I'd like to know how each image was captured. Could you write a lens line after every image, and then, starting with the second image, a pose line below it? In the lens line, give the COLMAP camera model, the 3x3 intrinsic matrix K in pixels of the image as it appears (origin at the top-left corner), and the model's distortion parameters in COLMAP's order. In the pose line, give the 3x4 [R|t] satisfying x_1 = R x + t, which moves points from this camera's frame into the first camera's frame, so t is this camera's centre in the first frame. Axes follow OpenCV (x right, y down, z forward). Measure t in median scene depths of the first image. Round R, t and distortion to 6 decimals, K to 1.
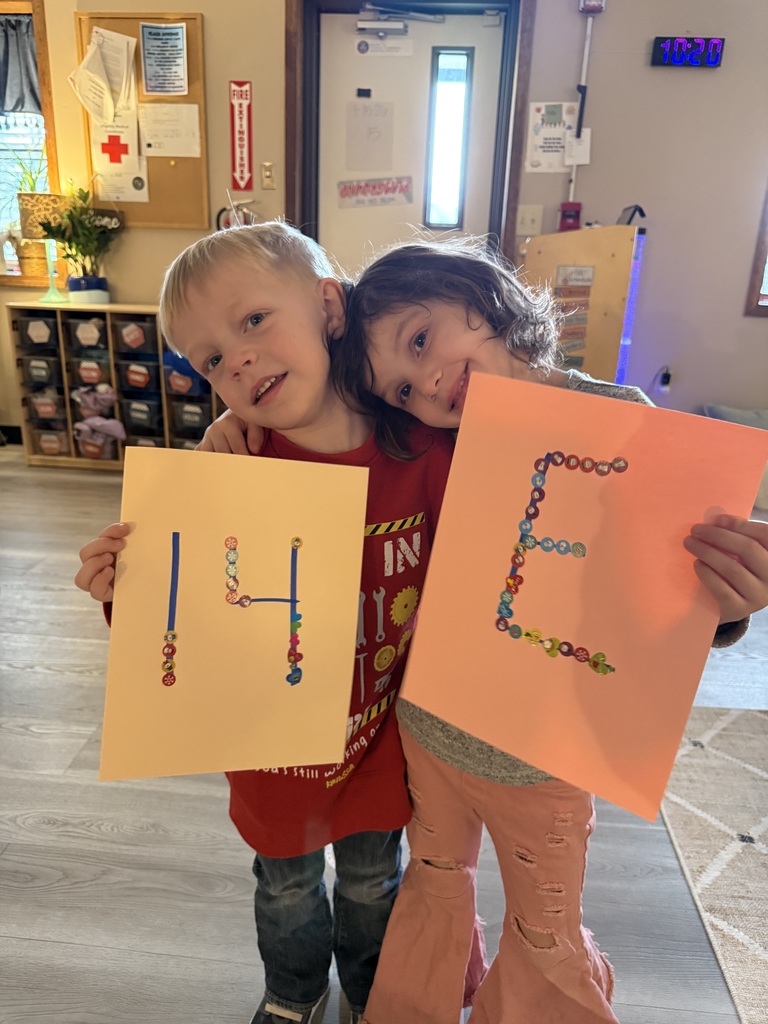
lens RADIAL K [[715.8, 0, 384.7], [0, 715.8, 524.0], [0, 0, 1]] dist [0.013812, -0.028408]
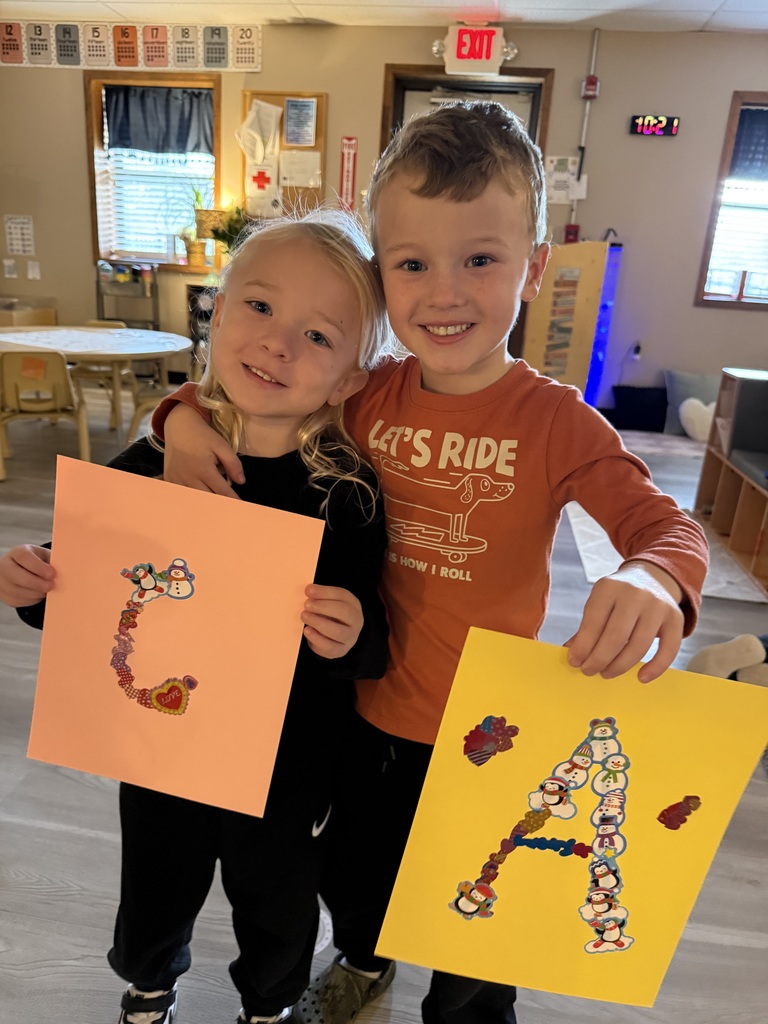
lens RADIAL K [[723.2, 0, 384.0], [0, 723.2, 512.0], [0, 0, 1]] dist [0.127893, -0.240516]
pose [[0.997634, 0.044801, -0.052153, -0.017322], [-0.046166, 0.998614, -0.025267, 0.187446], [0.050949, 0.027615, 0.998319, -0.486753]]
